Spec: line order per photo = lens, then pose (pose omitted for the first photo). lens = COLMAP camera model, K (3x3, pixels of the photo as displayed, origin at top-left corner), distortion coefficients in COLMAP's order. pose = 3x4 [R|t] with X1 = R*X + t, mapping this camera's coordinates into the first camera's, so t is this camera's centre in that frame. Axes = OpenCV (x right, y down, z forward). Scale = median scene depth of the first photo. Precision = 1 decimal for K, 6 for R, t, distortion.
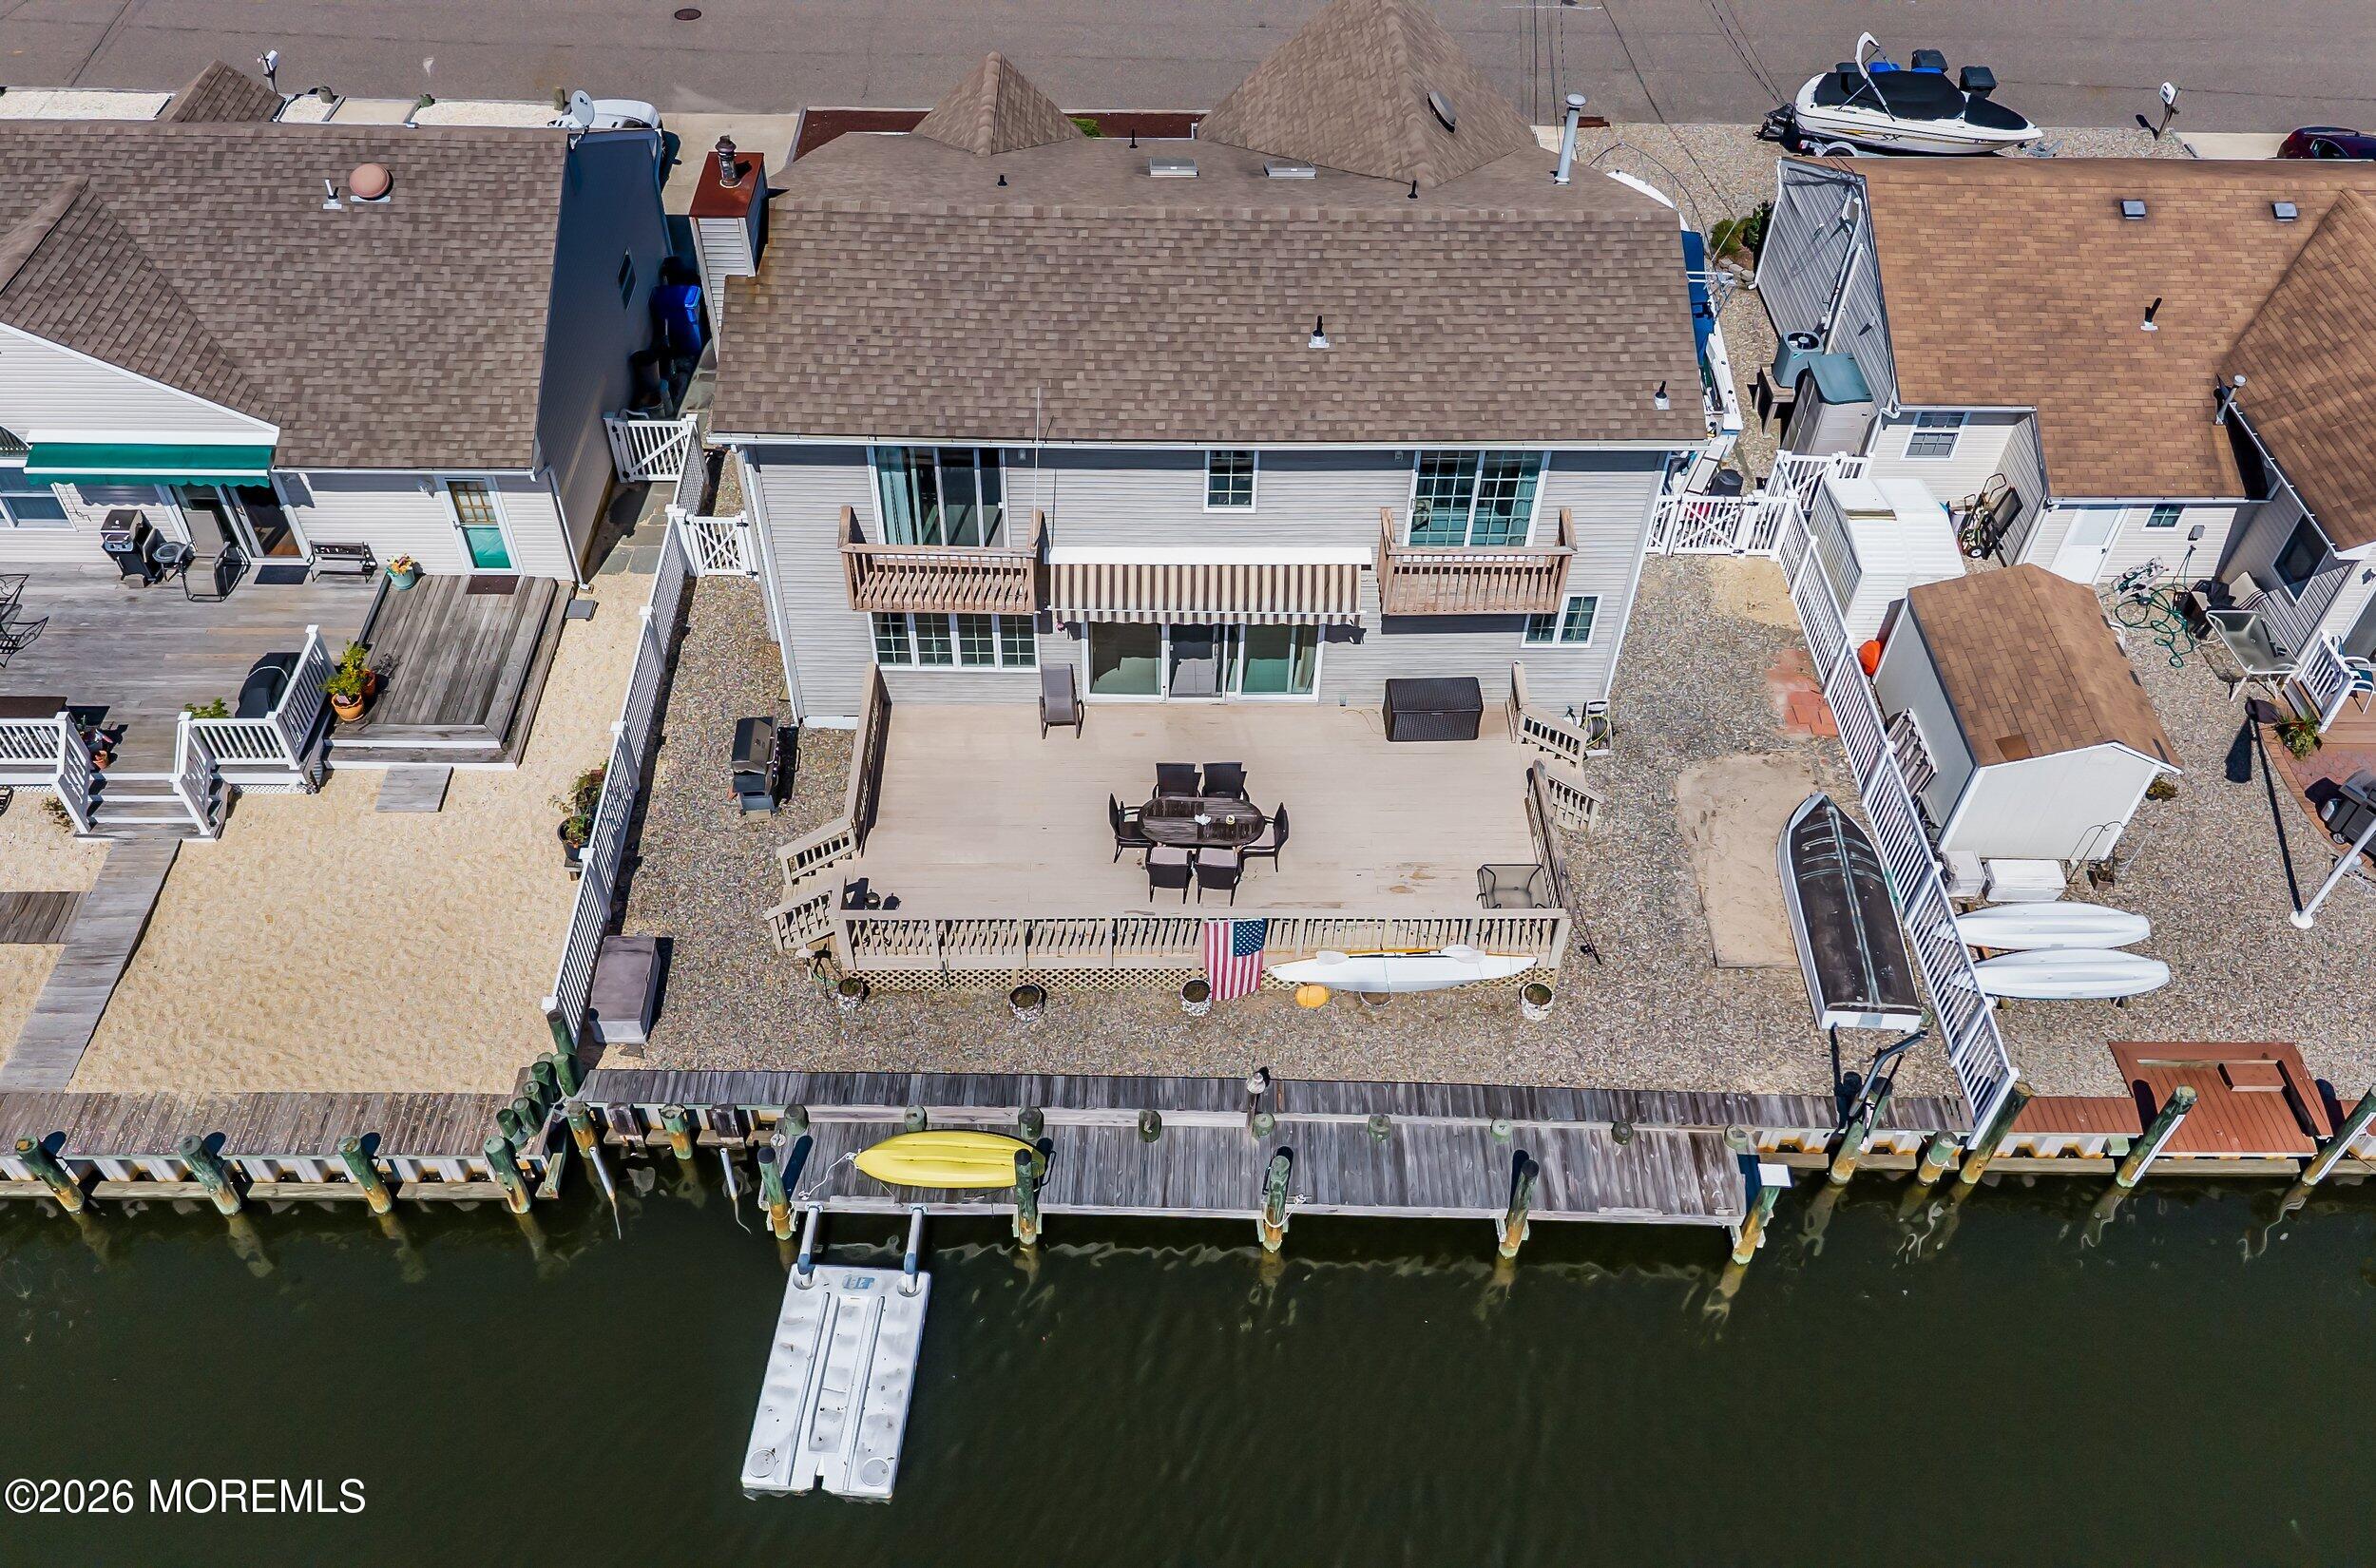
lens RADIAL K [[1847.9, 0, 1188.0], [0, 1847.9, 784.0], [0, 0, 1]] dist [0.135801, -0.291988]
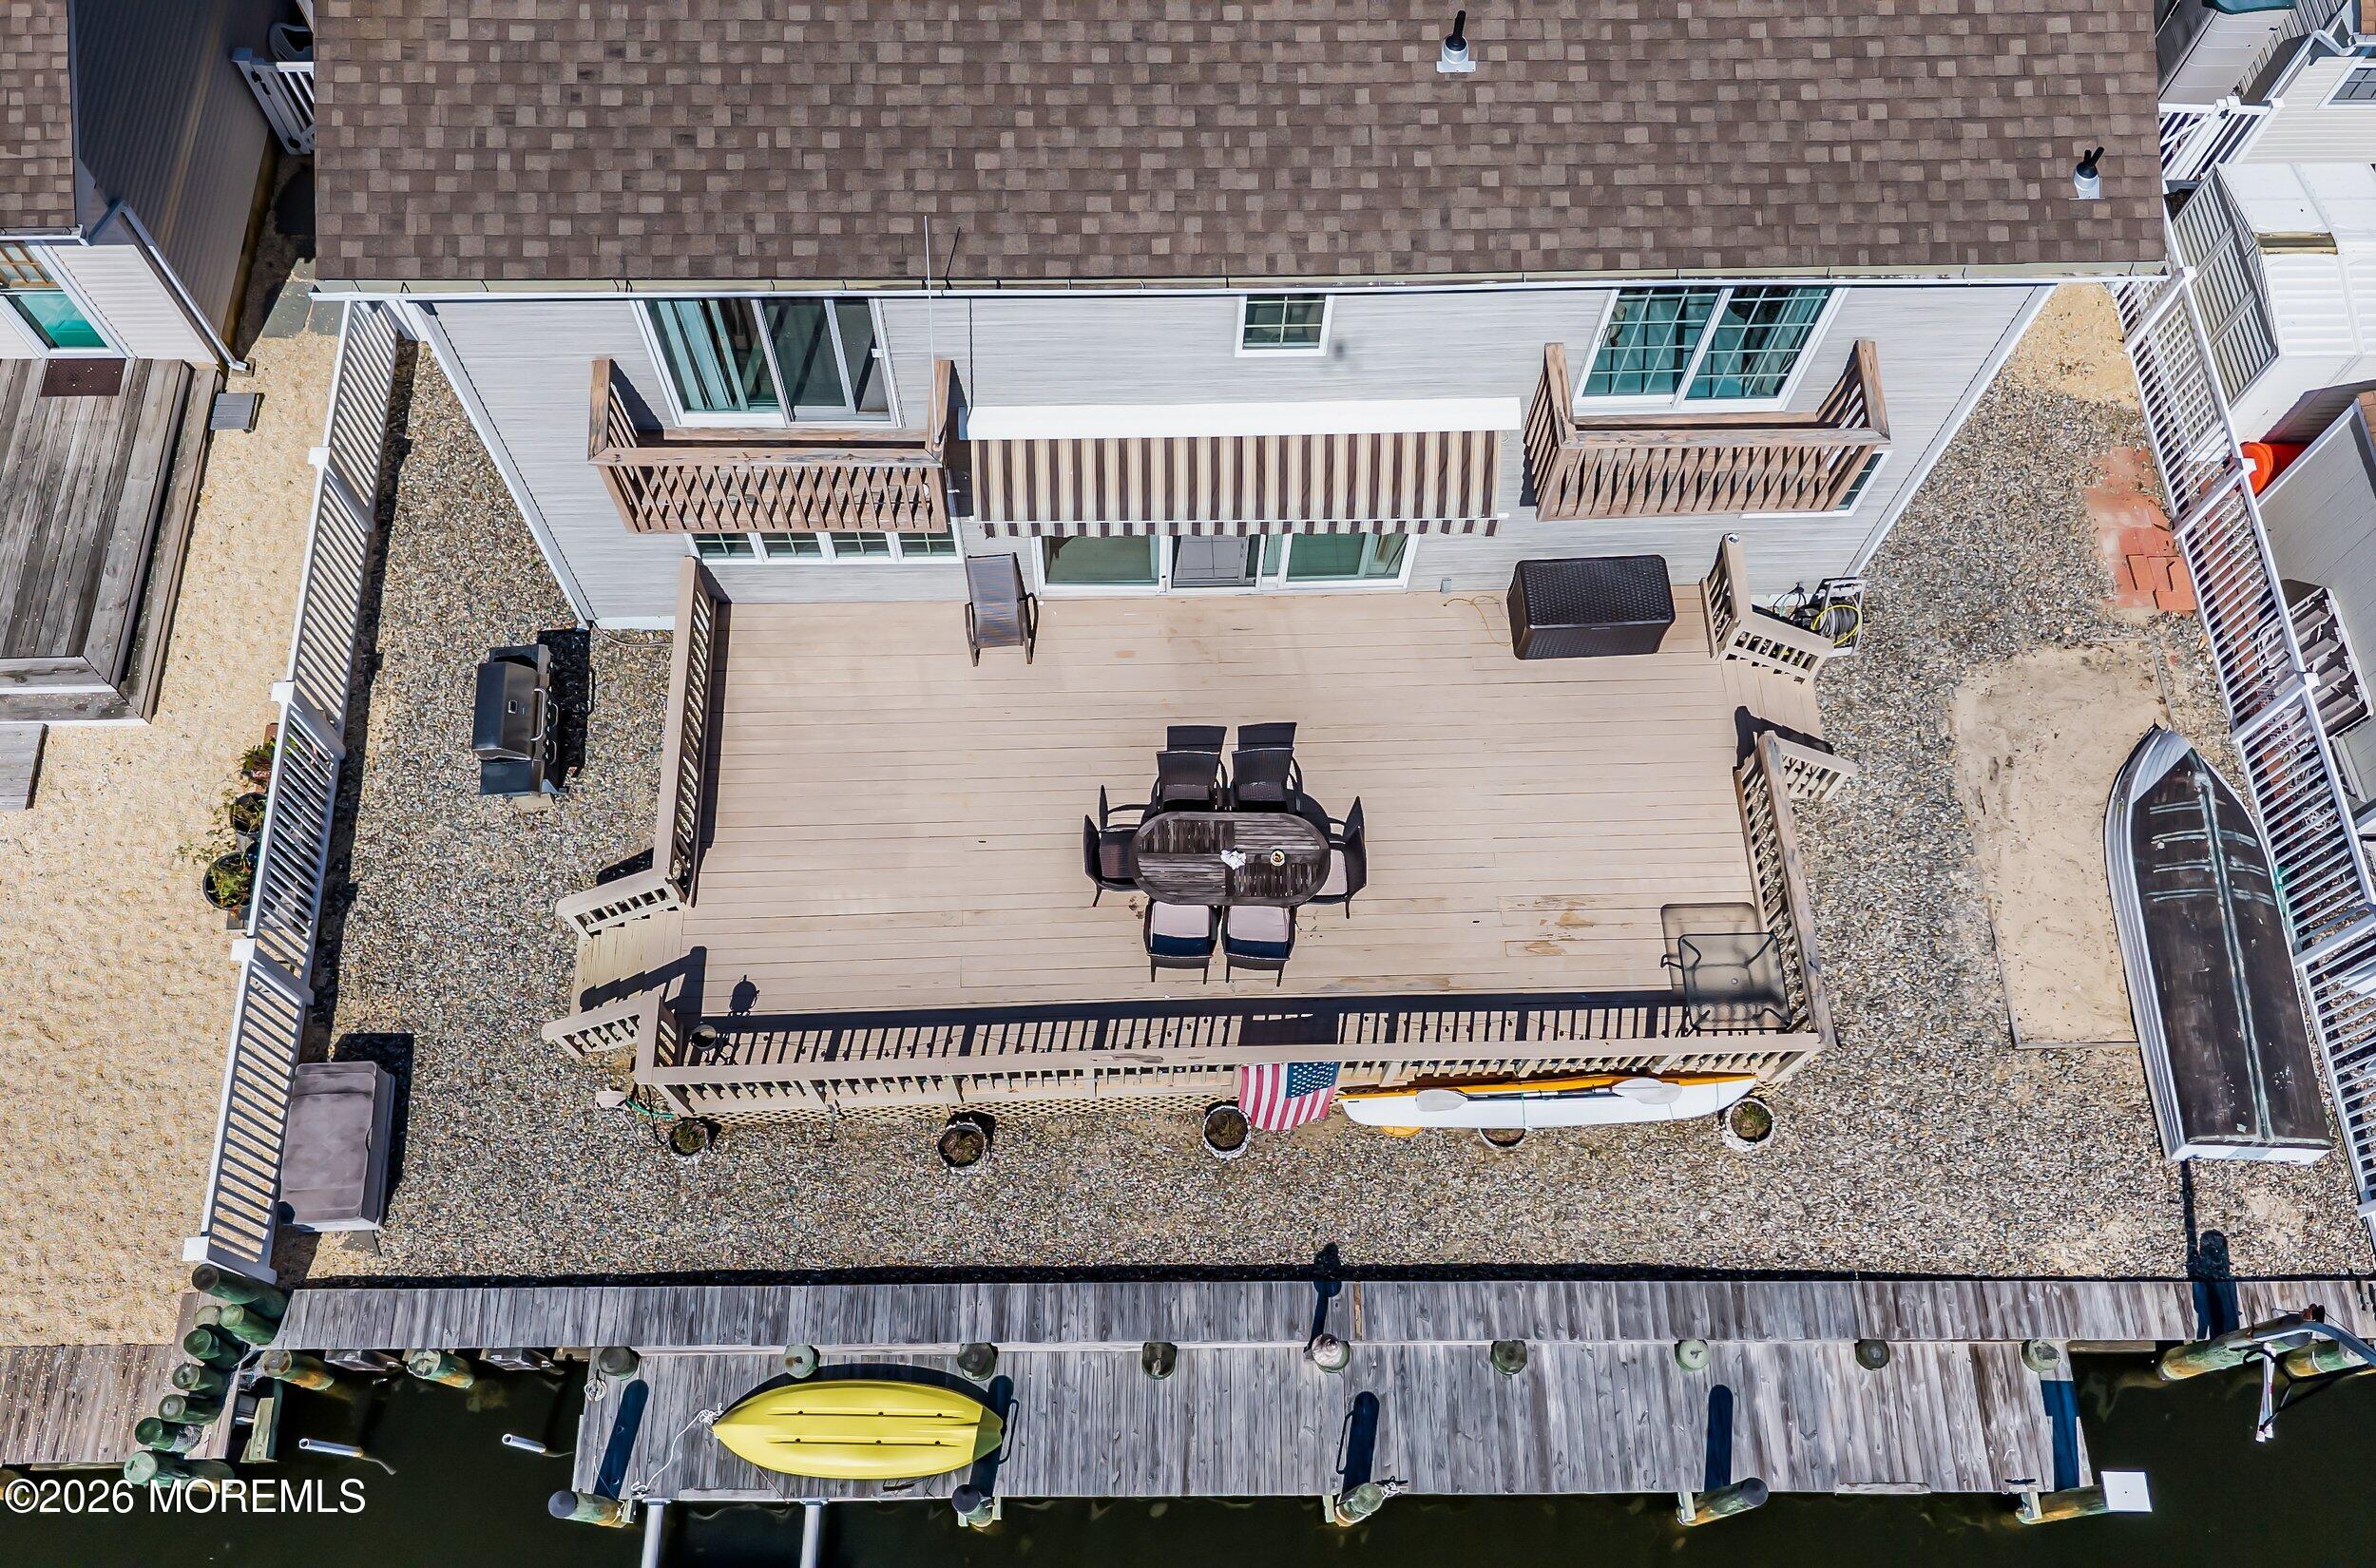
lens RADIAL K [[1870.2, 0, 1188.0], [0, 1870.2, 784.0], [0, 0, 1]] dist [0.010268, 0.007266]
pose [[0.999795, -0.014442, 0.014171, -0.016436], [0.008937, 0.943567, 0.331061, -0.219289], [-0.018153, -0.330867, 0.943503, 0.427914]]
